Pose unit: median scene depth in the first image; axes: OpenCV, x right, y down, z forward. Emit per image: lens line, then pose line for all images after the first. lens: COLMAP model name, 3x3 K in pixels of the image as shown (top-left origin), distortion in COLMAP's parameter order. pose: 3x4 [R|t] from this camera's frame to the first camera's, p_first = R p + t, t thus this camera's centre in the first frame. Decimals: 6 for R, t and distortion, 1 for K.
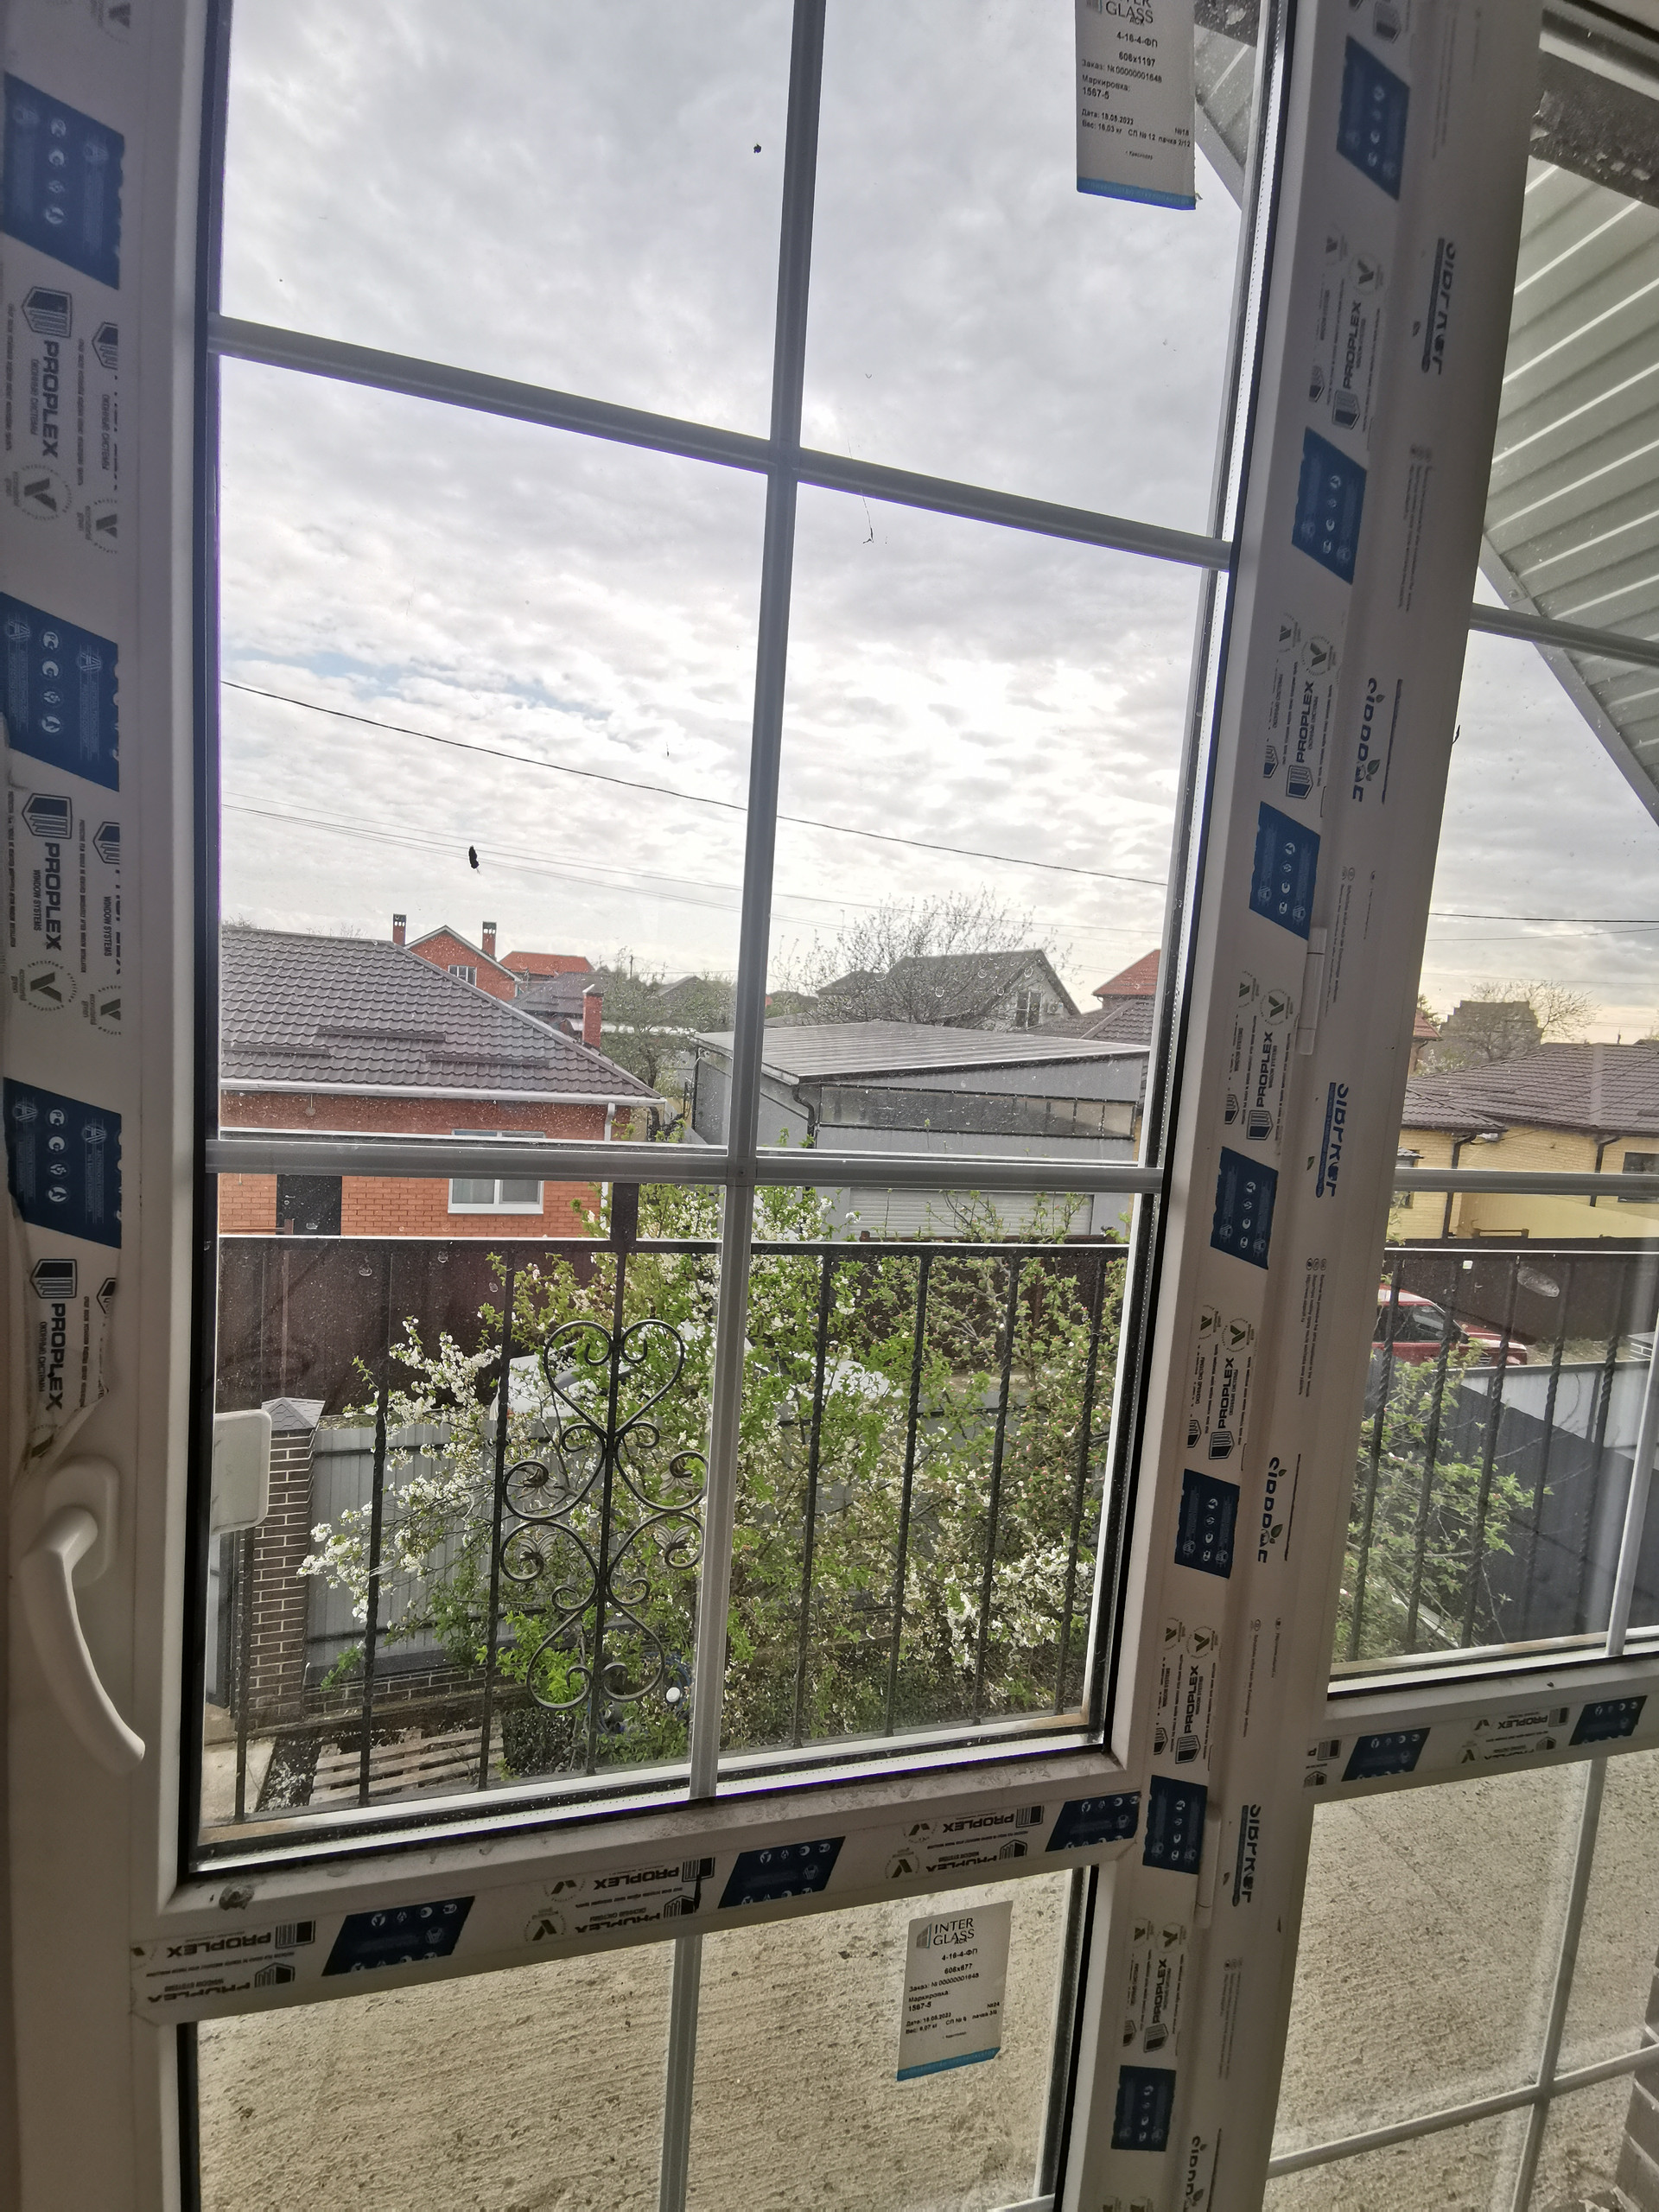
lens RADIAL K [[1021.5, 0, 832.3], [0, 1021.5, 1110.1], [0, 0, 1]] dist [0.019478, -0.000050]
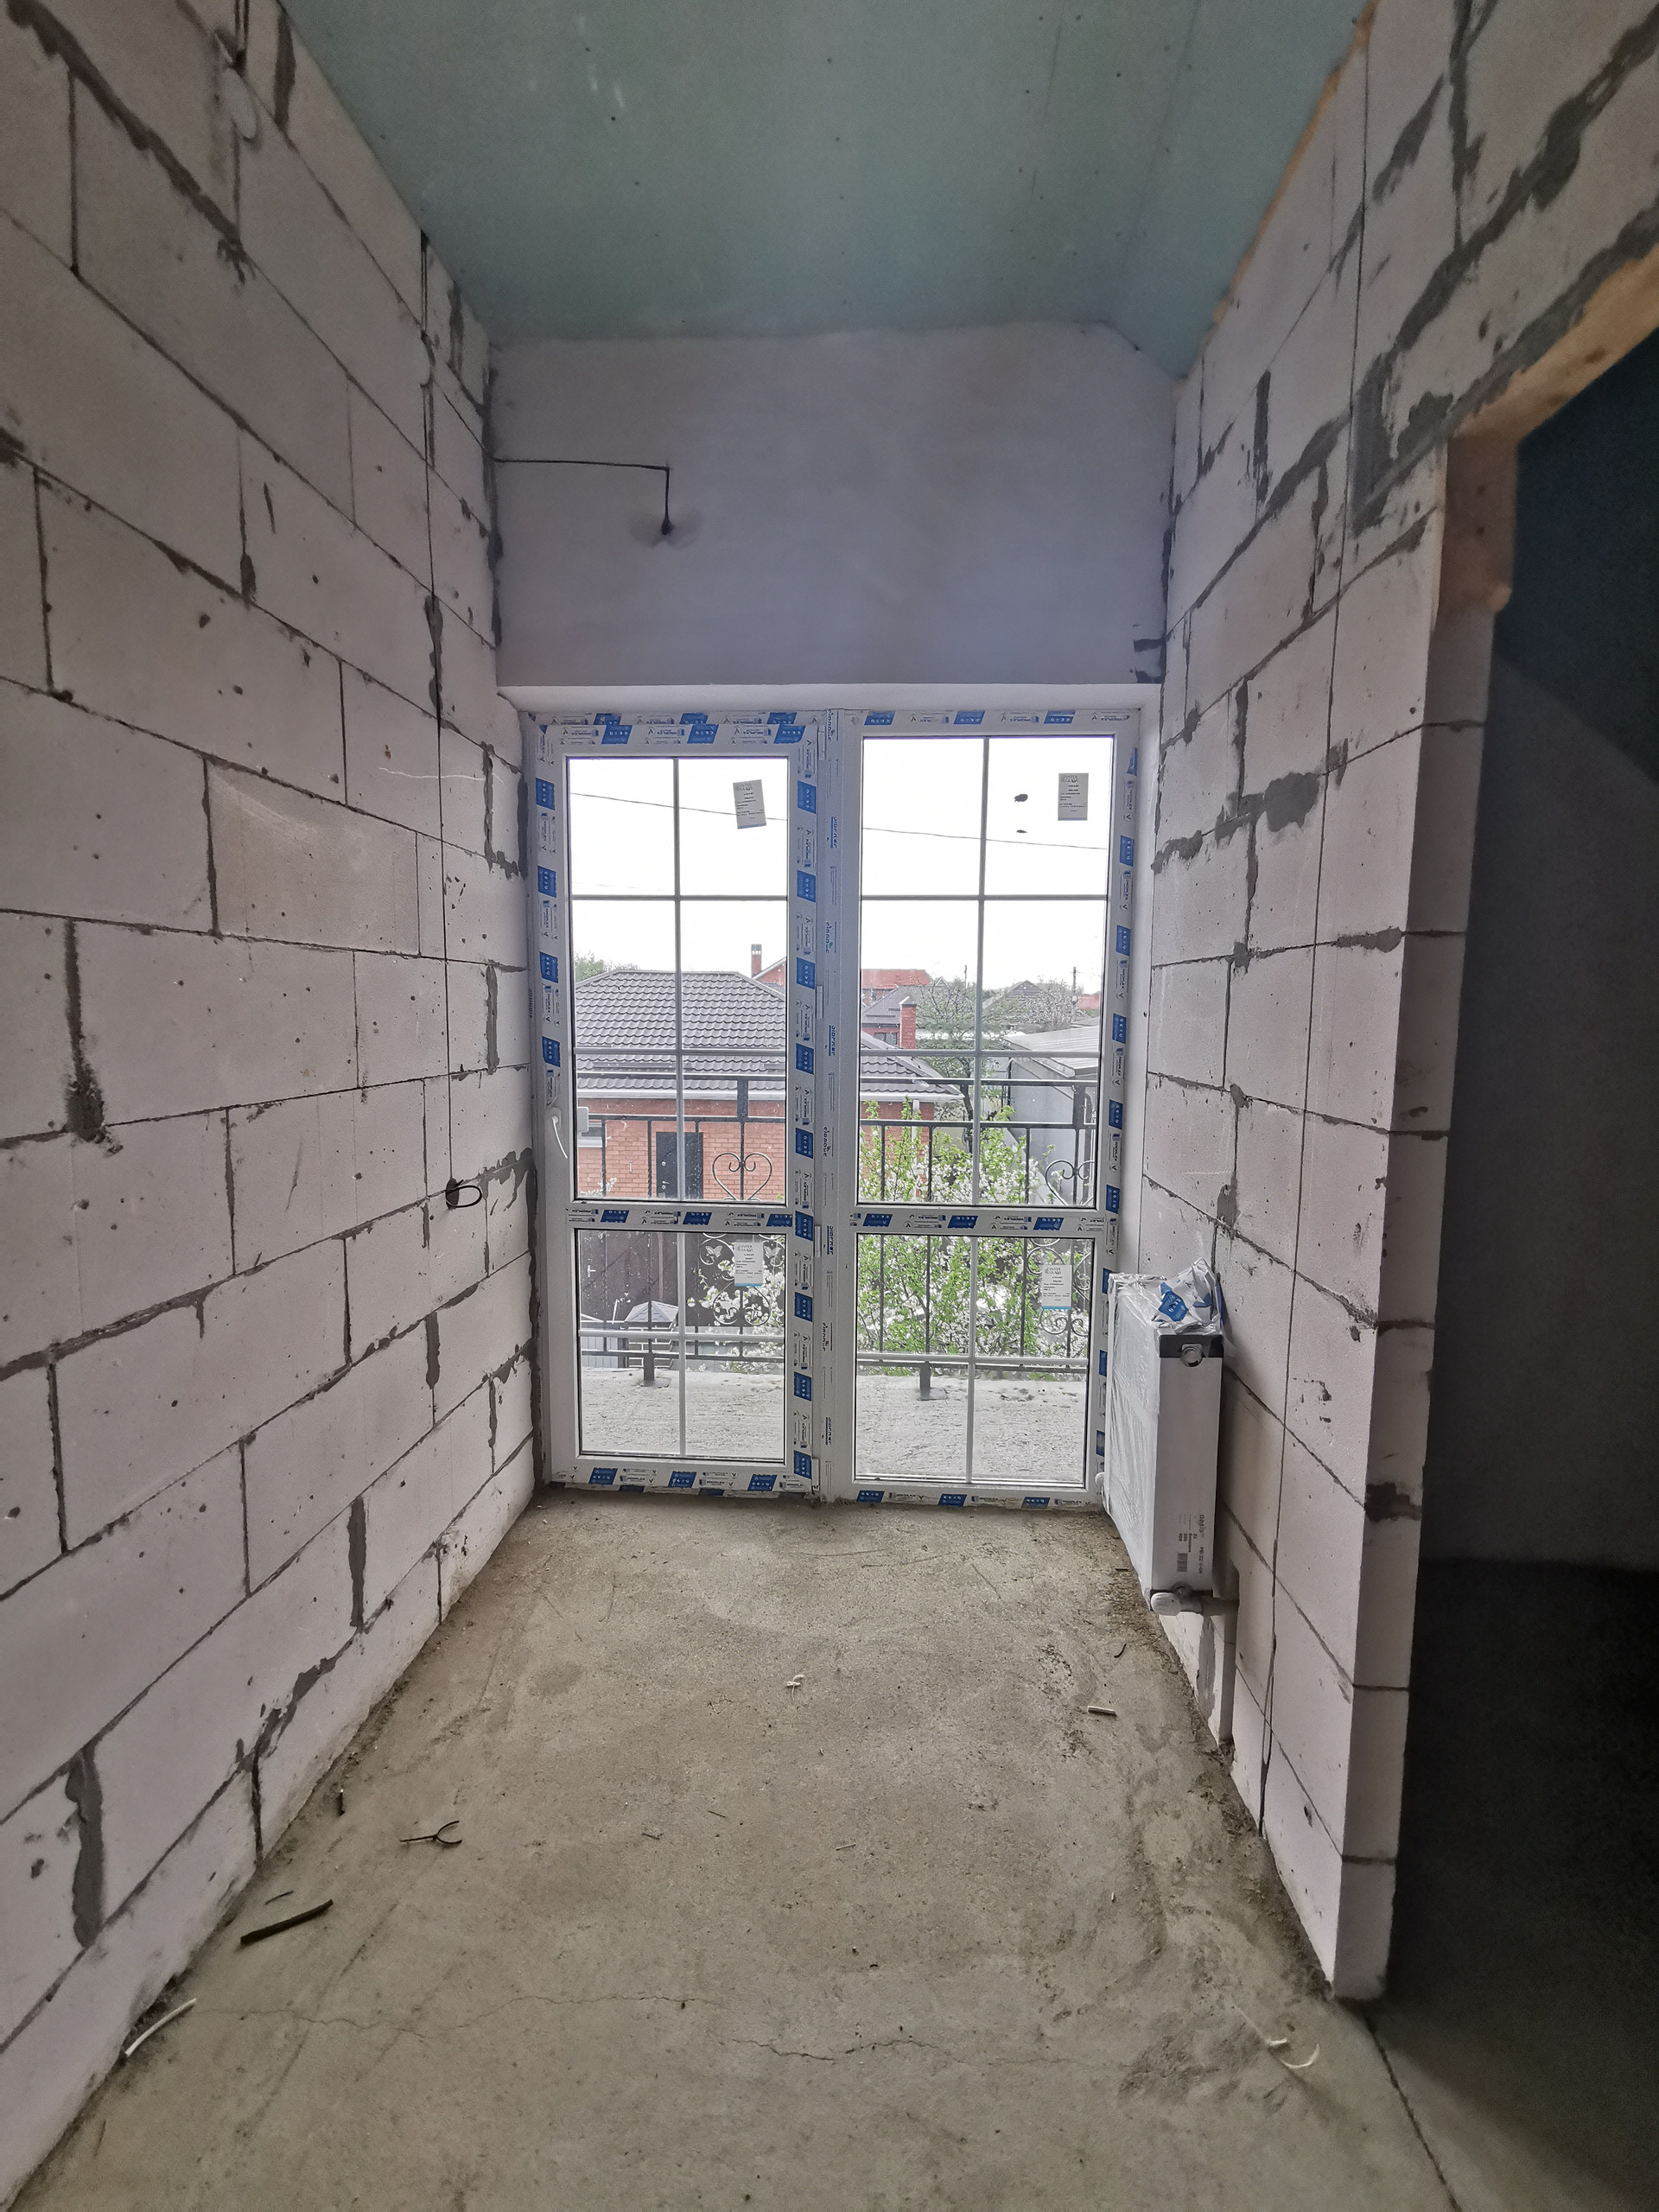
lens RADIAL K [[1019.8, 0, 824.0], [0, 1019.8, 1107.5], [0, 0, 1]] dist [0.016243, 0.000334]
pose [[0.940299, -0.028961, -0.339115, 1.661846], [0.025941, 0.999573, -0.013436, 0.312101], [0.339359, 0.003837, 0.940649, -2.452545]]
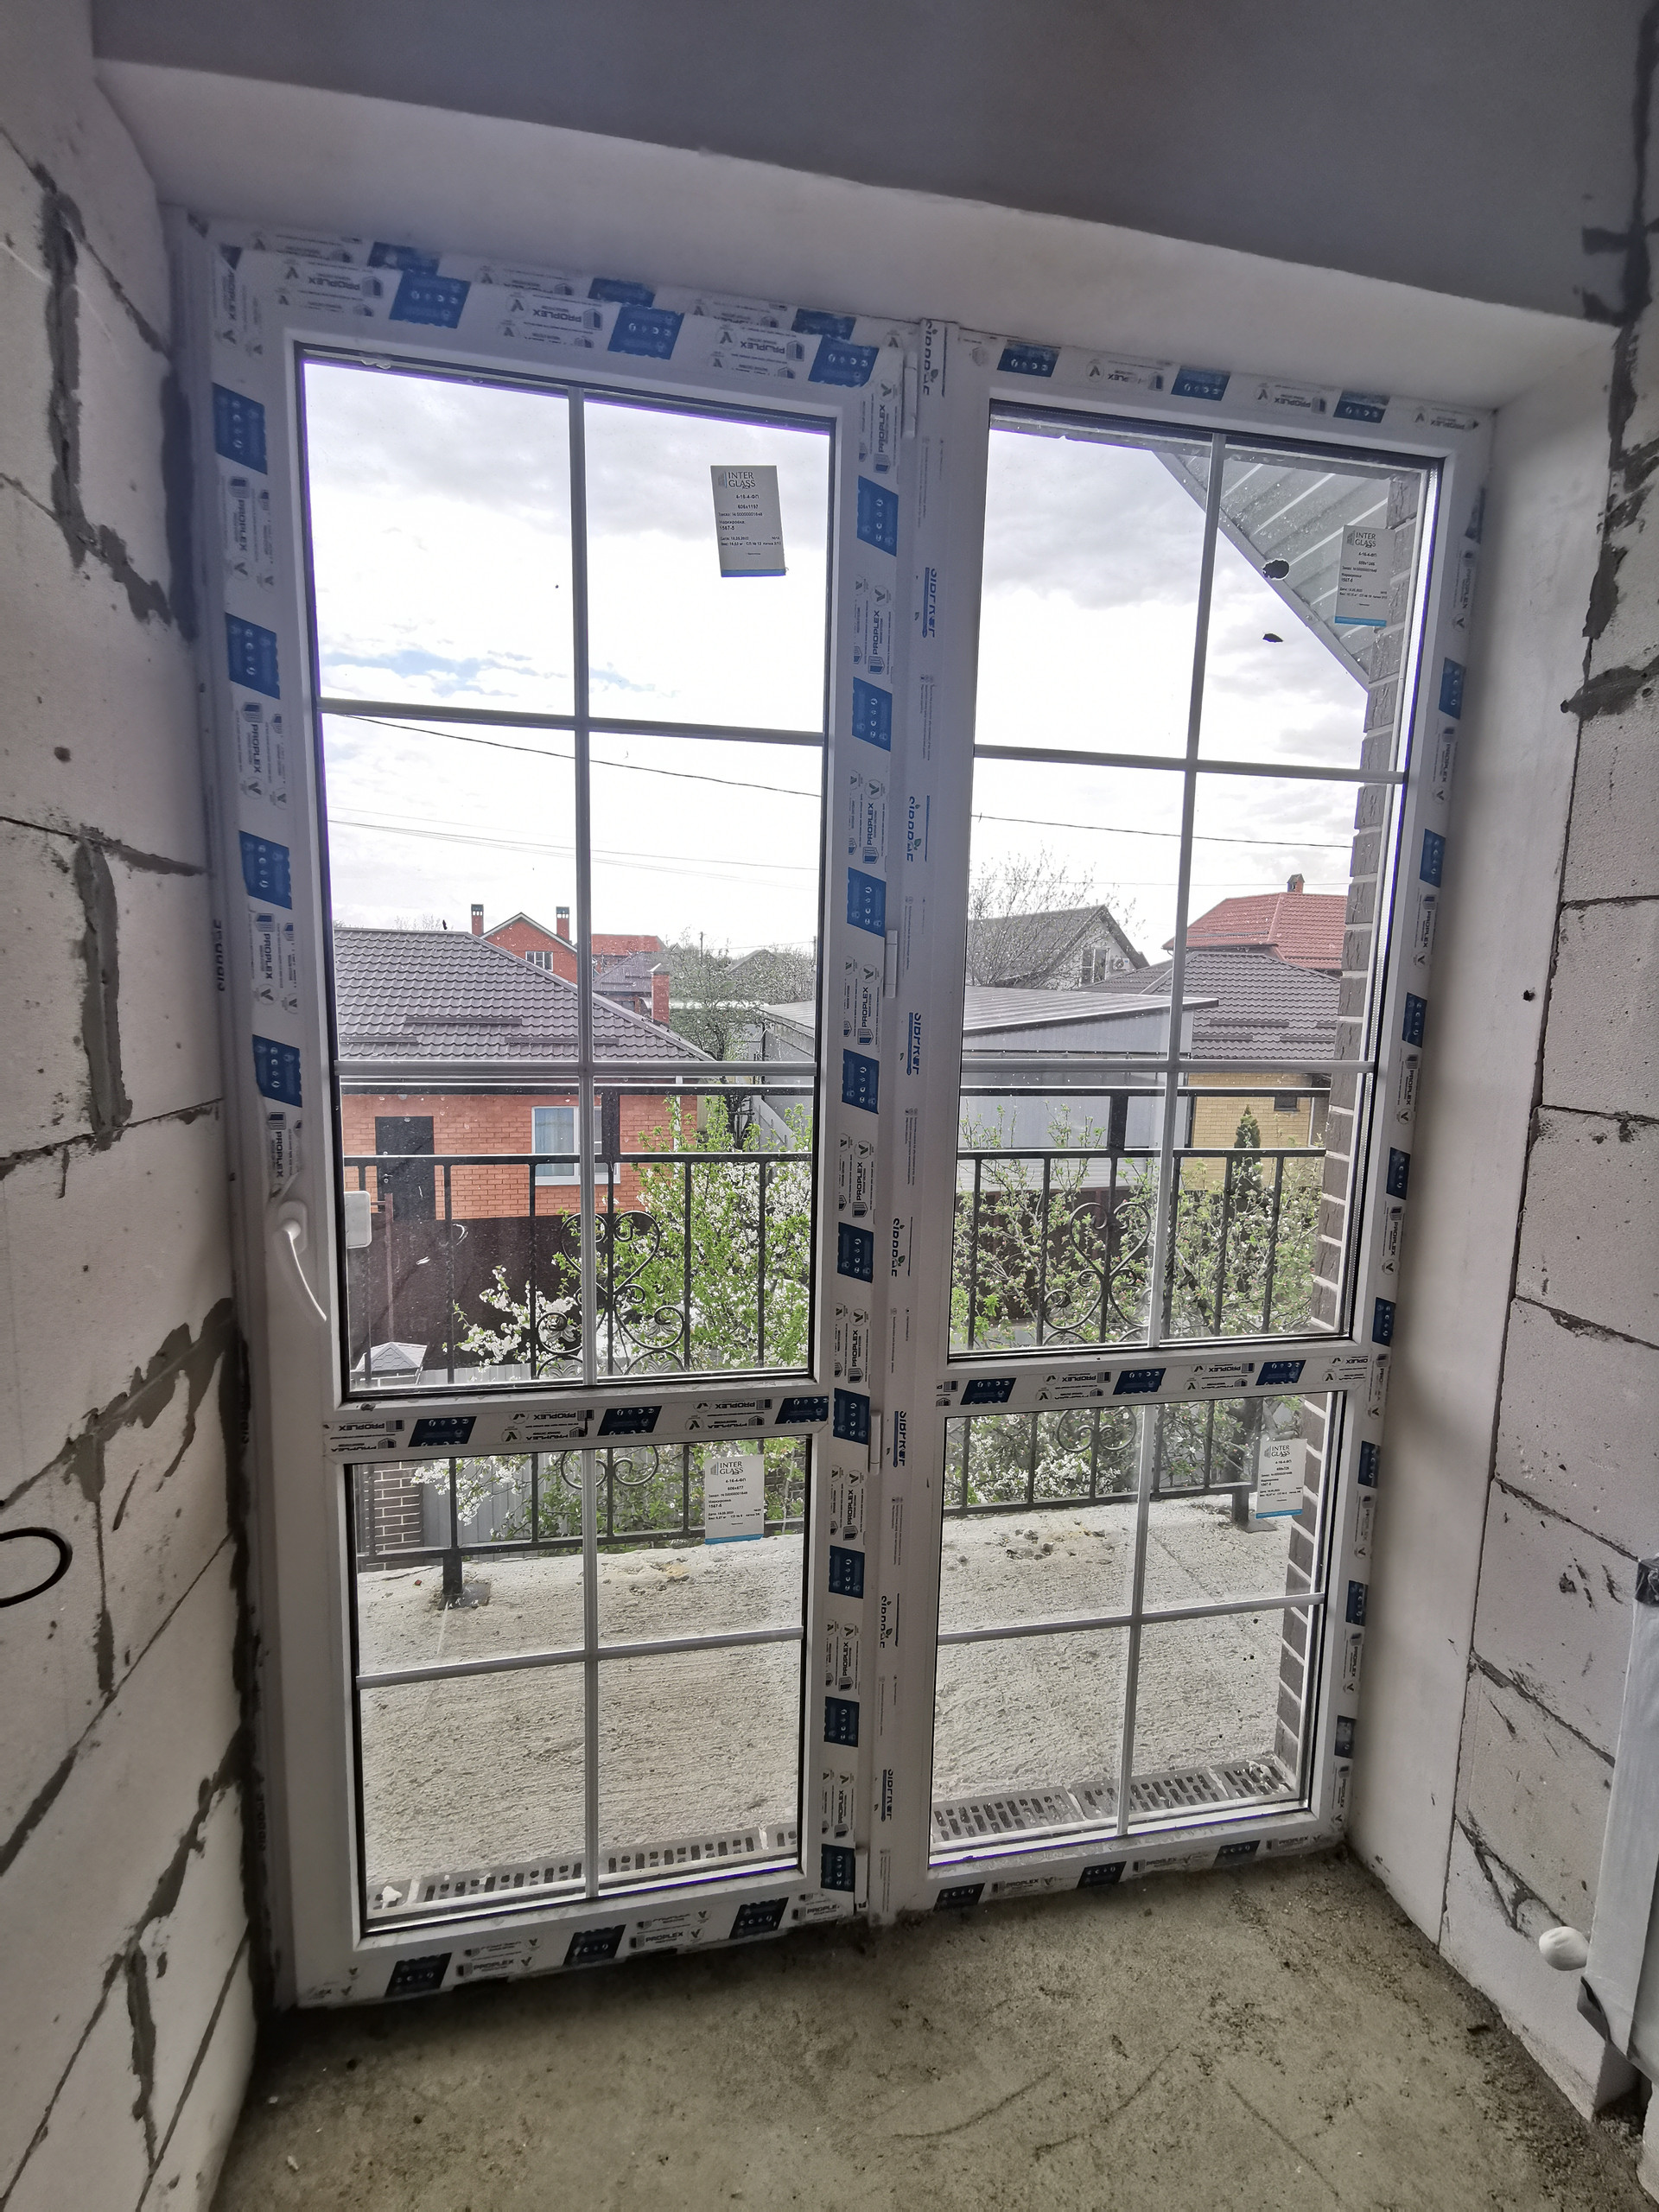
lens RADIAL K [[1019.8, 0, 824.0], [0, 1019.8, 1107.5], [0, 0, 1]] dist [0.016243, 0.000334]
pose [[0.995649, -0.039036, -0.084618, 0.457984], [0.041415, 0.998789, 0.026551, 0.084729], [0.083479, -0.029940, 0.996060, -0.815585]]
